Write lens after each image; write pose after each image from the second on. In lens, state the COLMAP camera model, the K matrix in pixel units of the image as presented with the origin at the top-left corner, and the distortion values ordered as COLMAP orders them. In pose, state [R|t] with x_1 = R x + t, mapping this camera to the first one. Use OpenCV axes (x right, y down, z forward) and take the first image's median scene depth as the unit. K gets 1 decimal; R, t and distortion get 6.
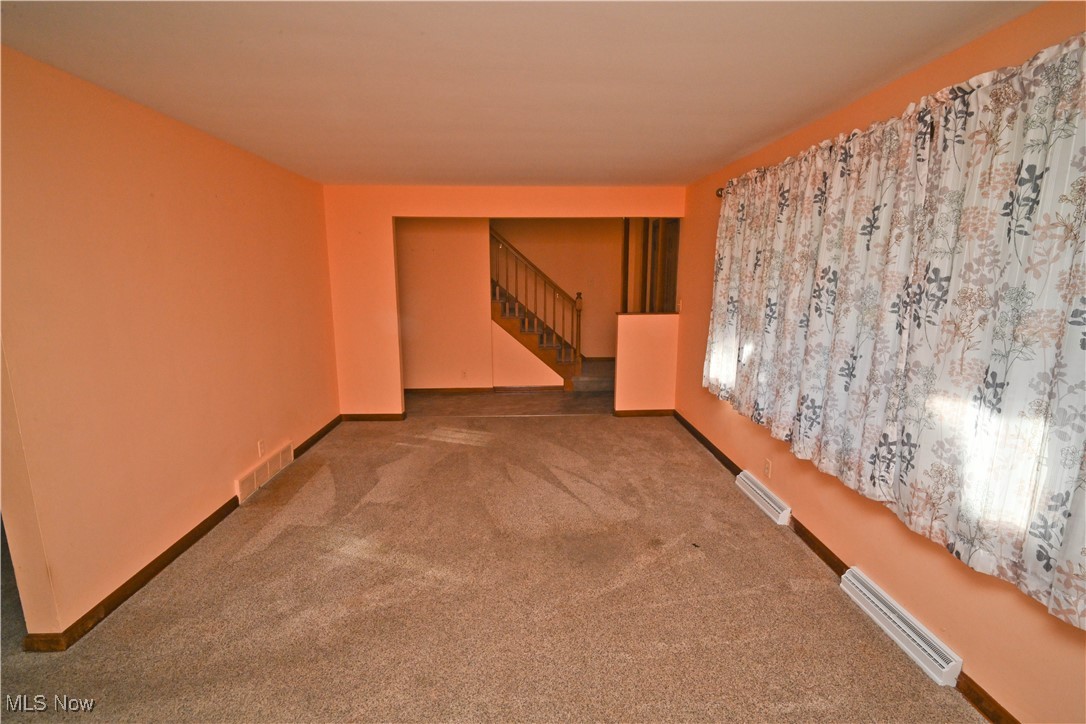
lens RADIAL K [[508.6, 0, 542.3], [0, 508.6, 363.1], [0, 0, 1]] dist [-0.005856, -0.003177]
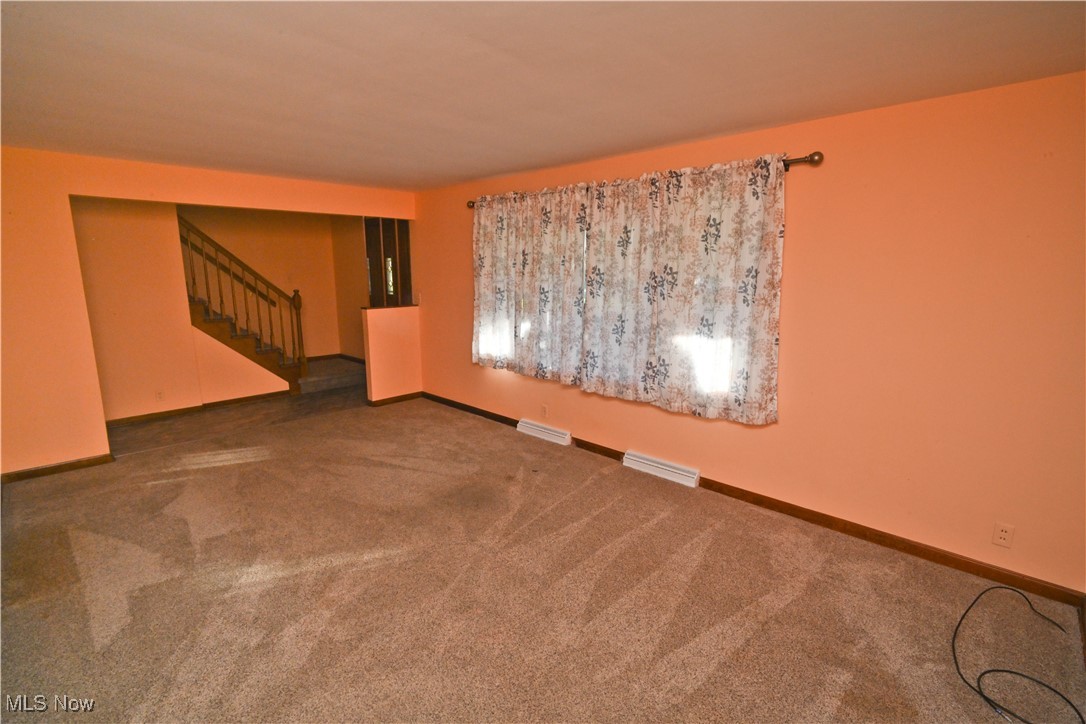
lens RADIAL K [[508.6, 0, 550.9], [0, 508.6, 364.4], [0, 0, 1]] dist [-0.005856, -0.003177]
pose [[0.721828, -0.125999, 0.680506, -0.527224], [0.119599, 0.991204, 0.056664, 0.004874], [-0.681660, 0.040486, 0.730548, -0.029815]]
